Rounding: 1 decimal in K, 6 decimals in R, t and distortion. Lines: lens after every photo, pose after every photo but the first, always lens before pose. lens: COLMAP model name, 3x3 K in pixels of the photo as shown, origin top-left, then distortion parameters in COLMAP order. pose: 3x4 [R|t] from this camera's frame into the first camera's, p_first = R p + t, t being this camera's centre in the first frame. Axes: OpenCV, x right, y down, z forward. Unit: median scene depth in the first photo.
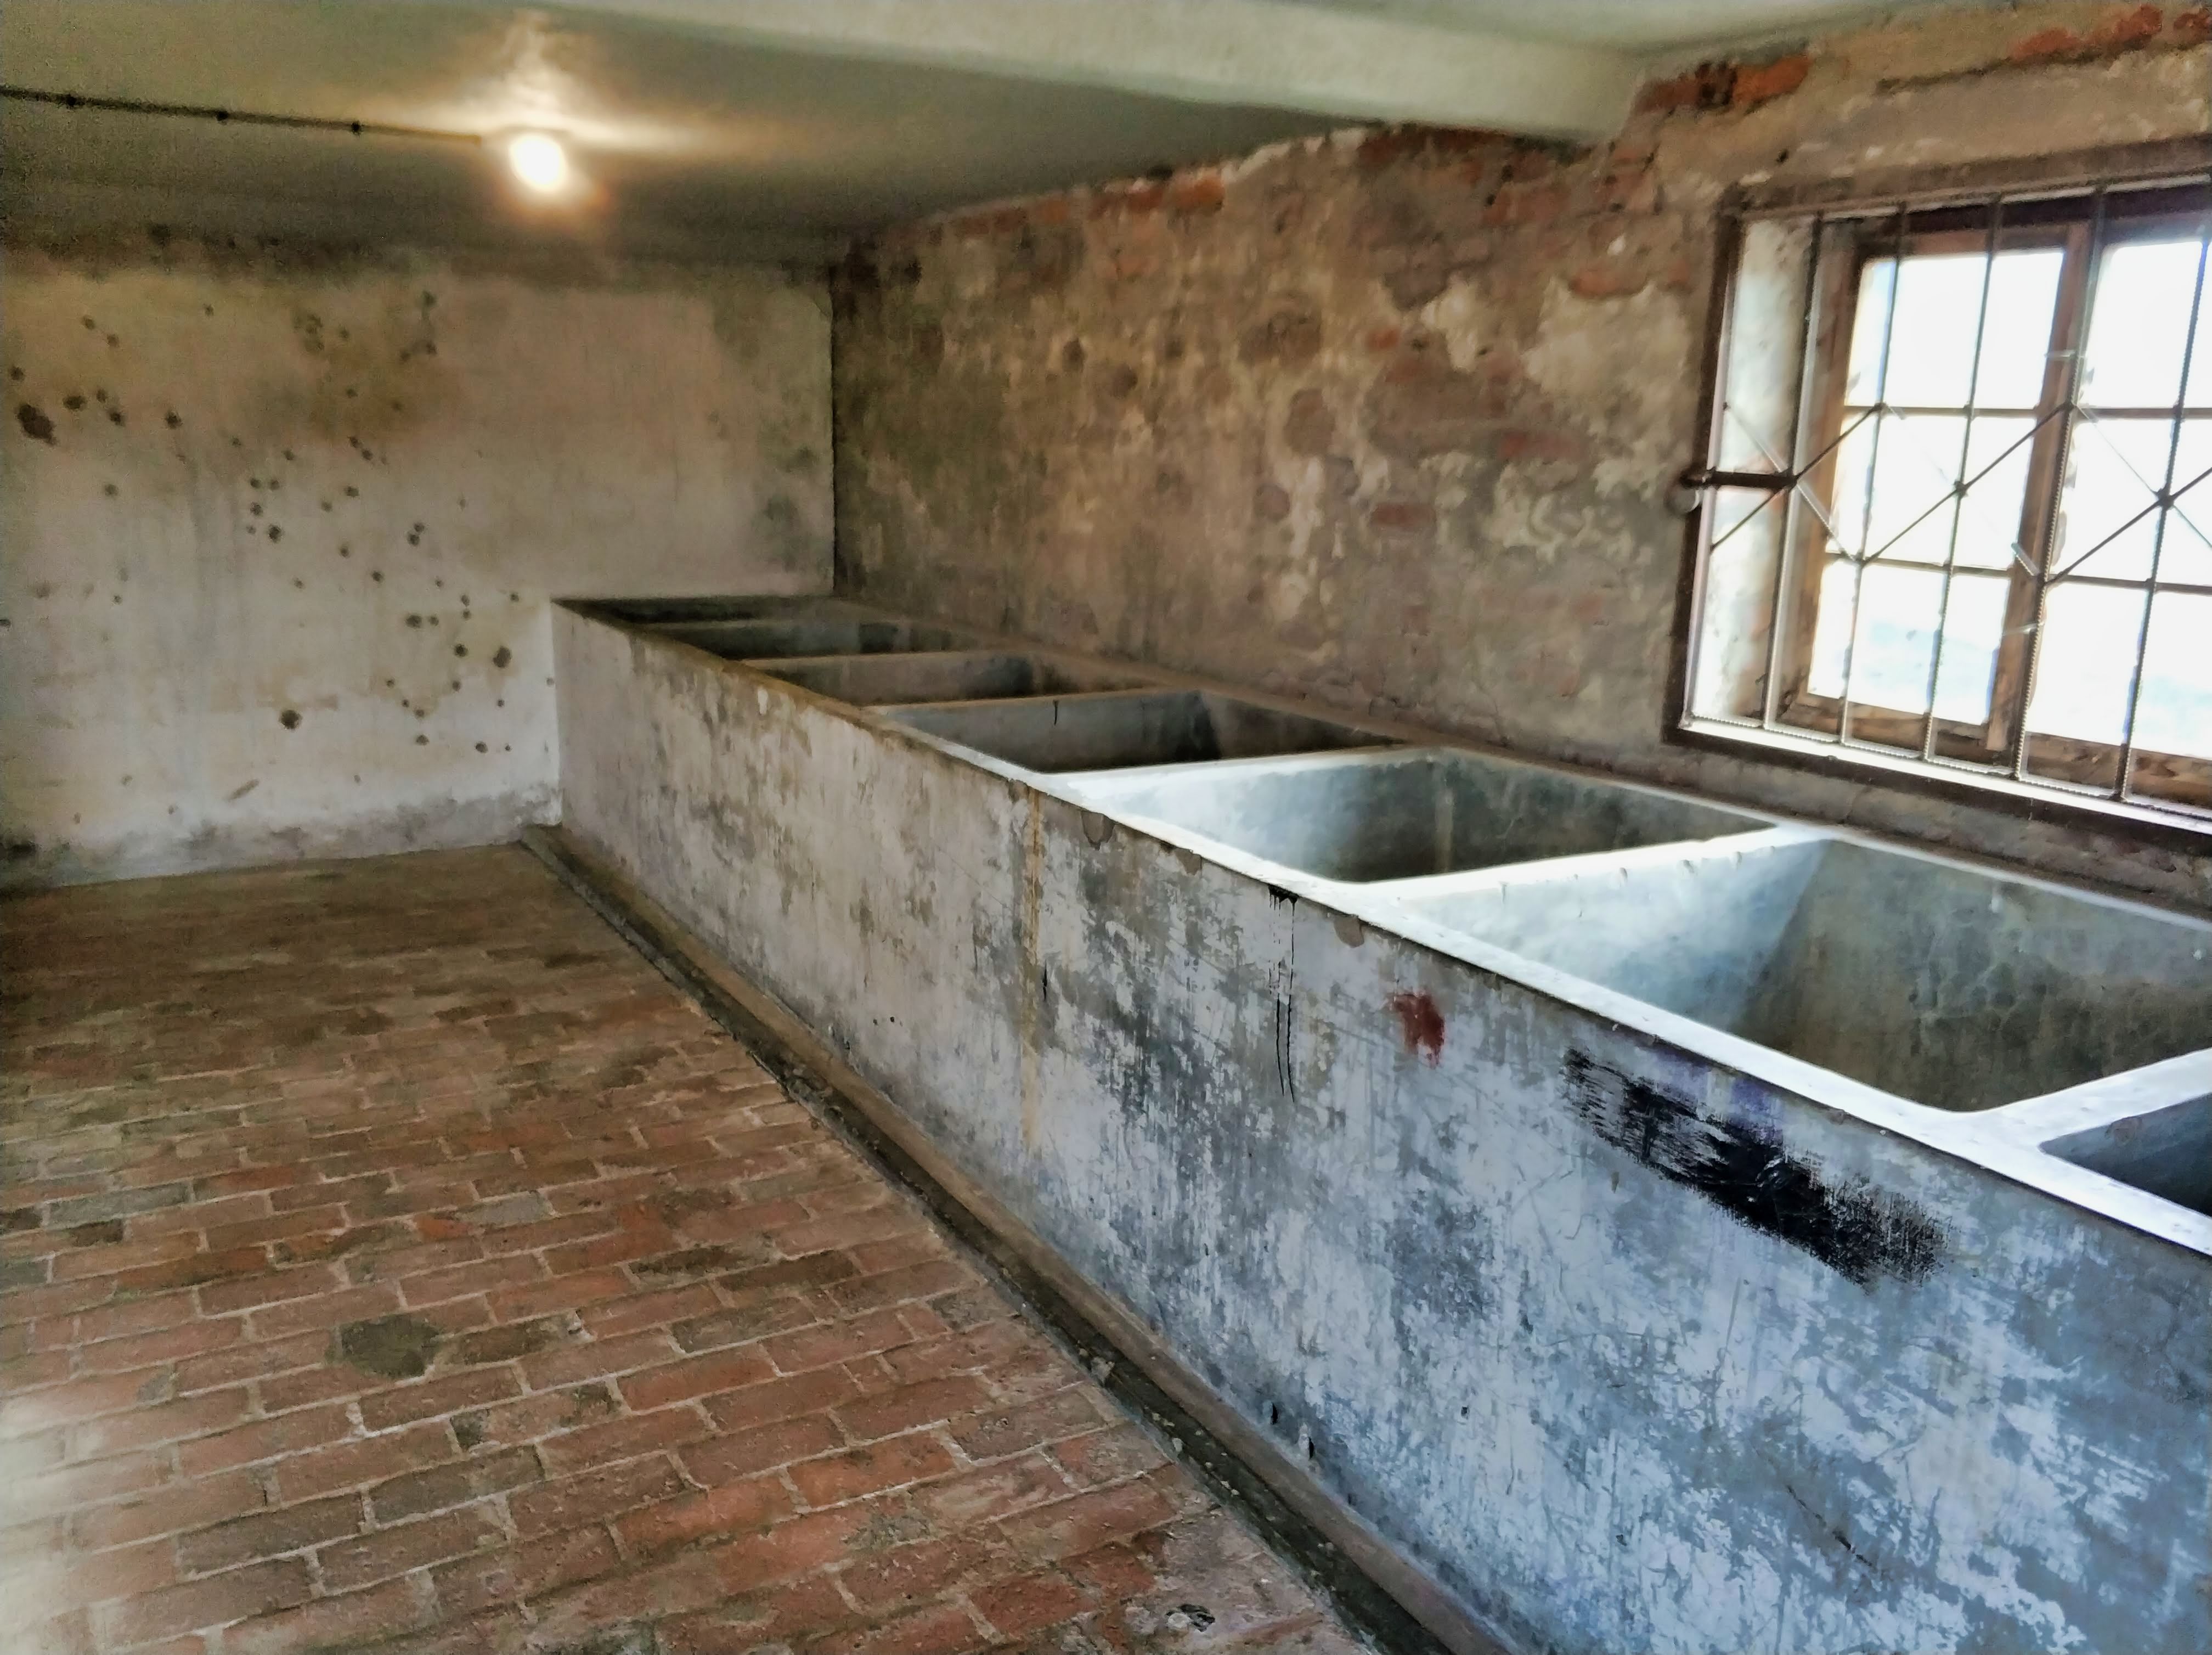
lens RADIAL K [[1738.5, 0, 1102.0], [0, 1738.5, 840.7], [0, 0, 1]] dist [-0.014776, -0.005864]
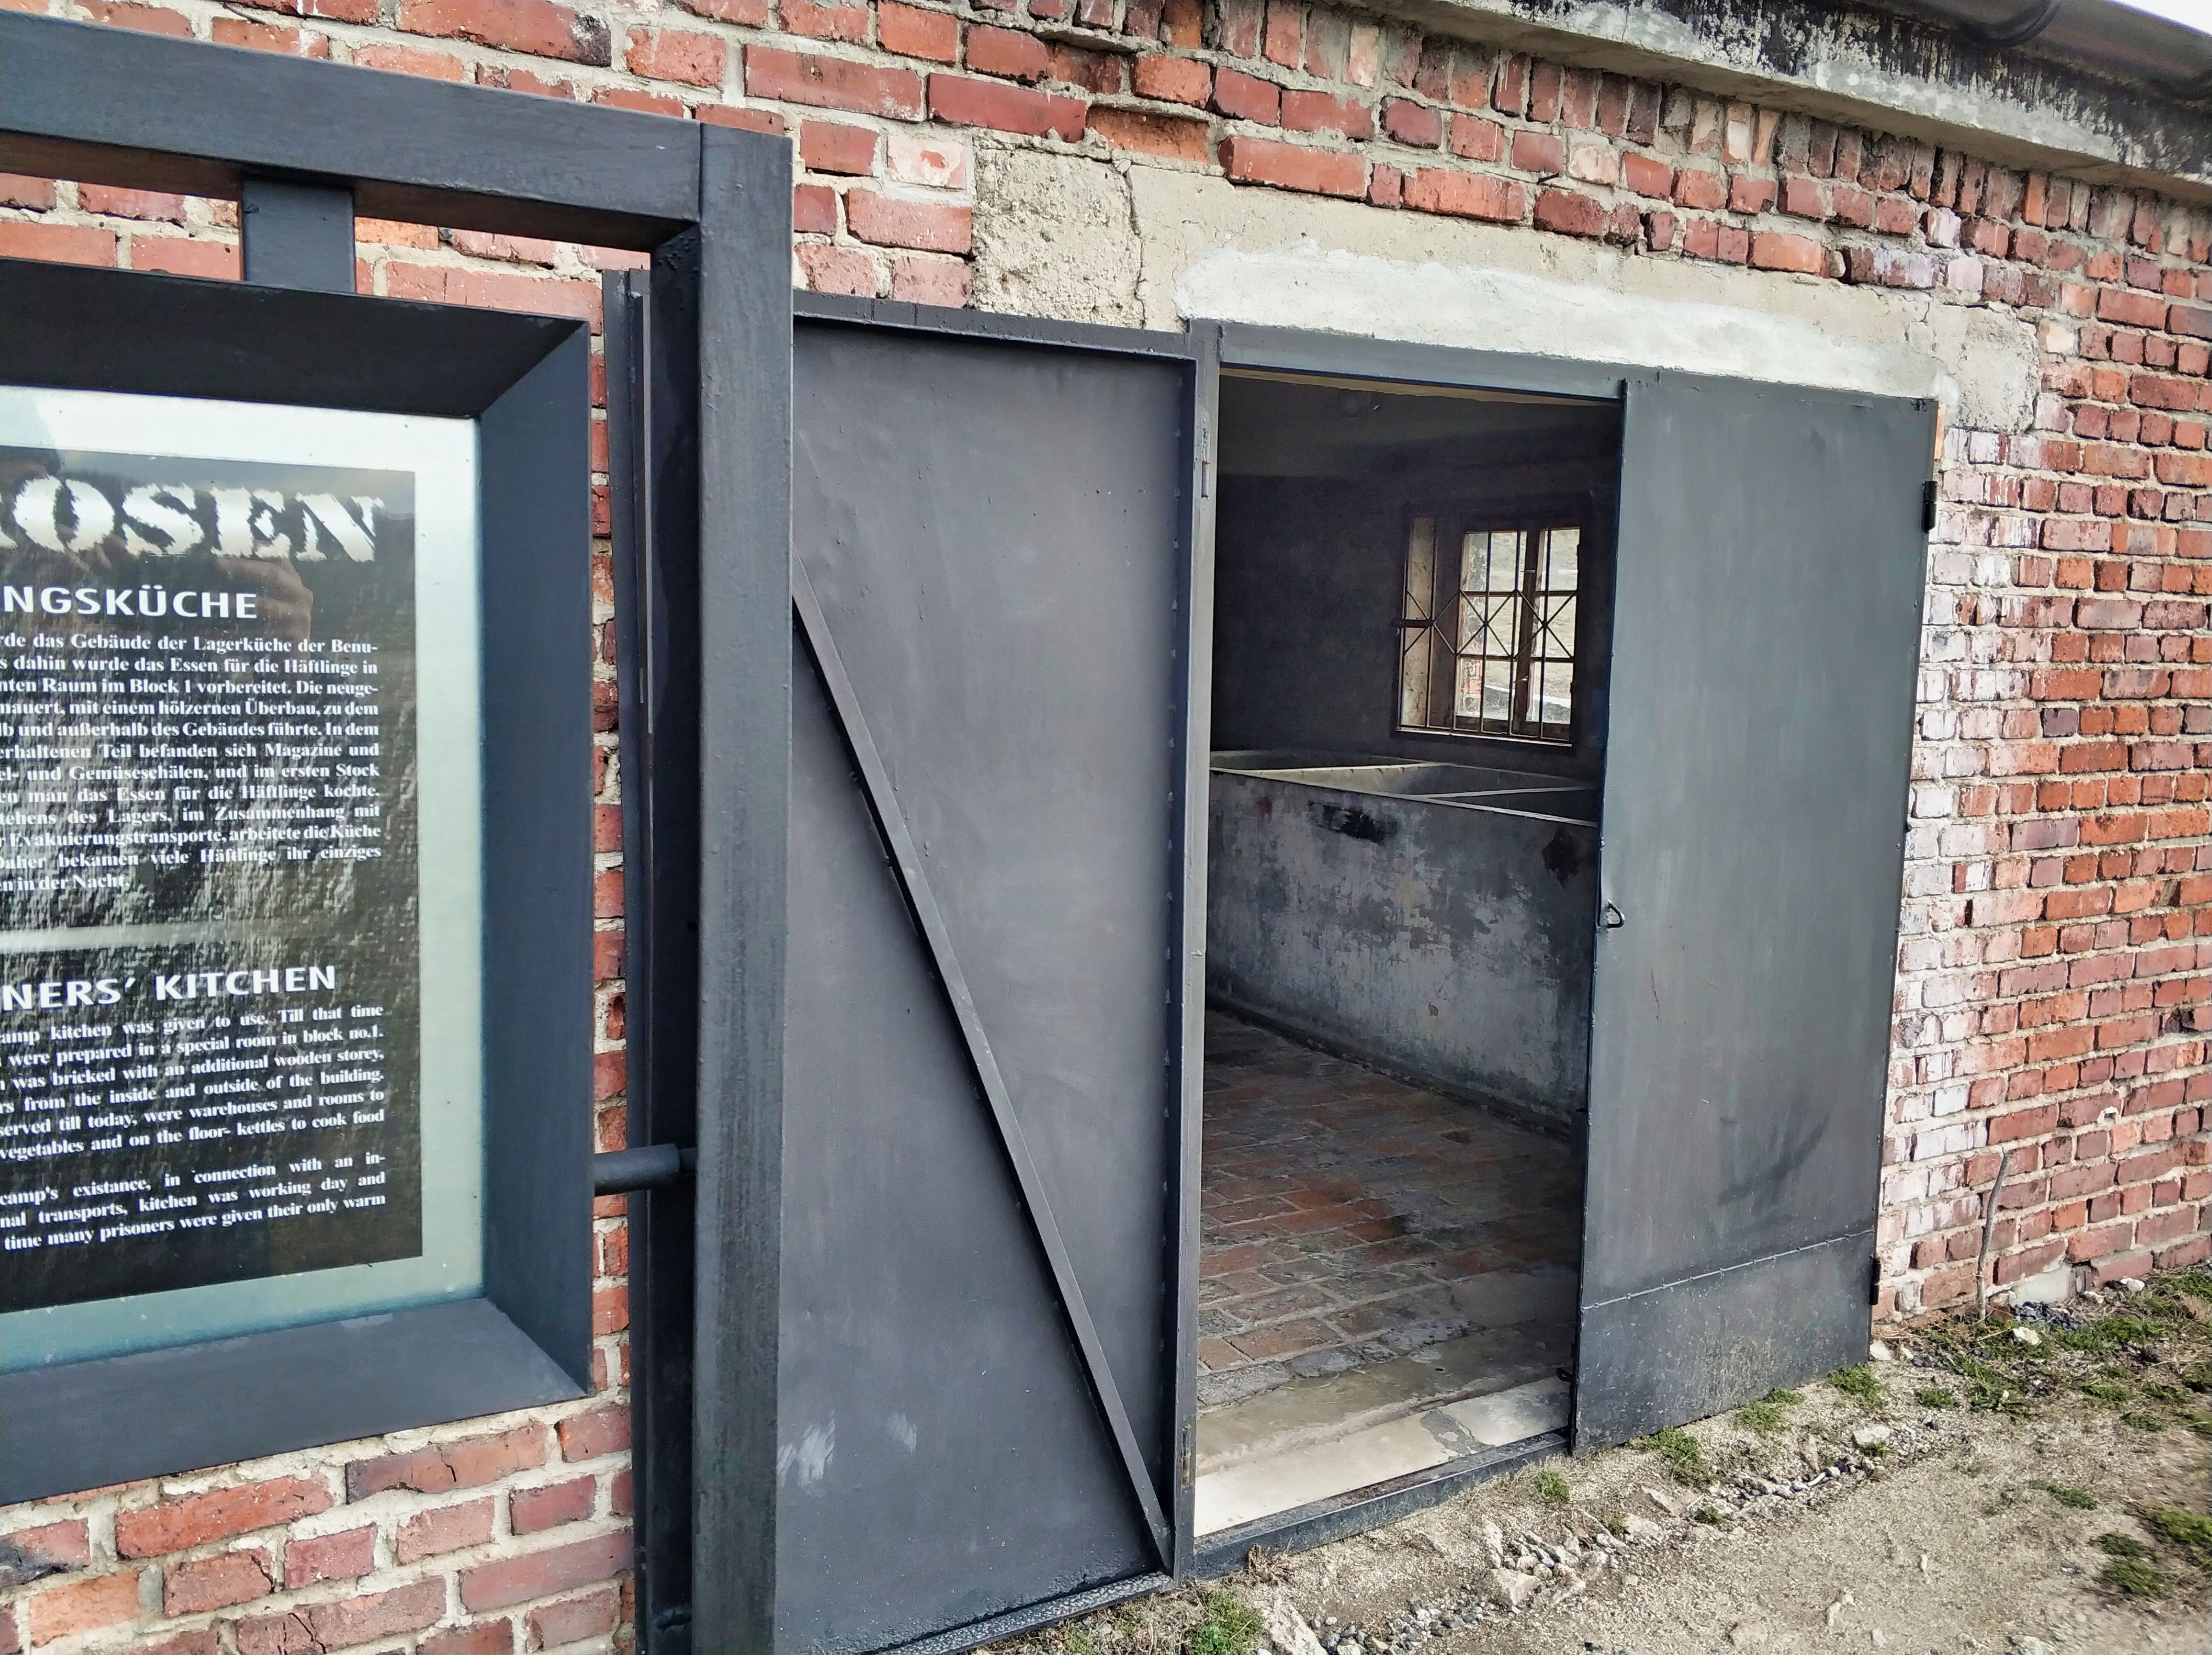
lens RADIAL K [[1738.5, 0, 1105.0], [0, 1738.5, 820.4], [0, 0, 1]] dist [-0.014776, -0.005864]
pose [[0.999963, -0.008117, -0.002898, -0.066523], [0.007681, 0.991803, -0.127546, 0.480852], [0.003910, 0.127519, 0.991828, -1.776637]]
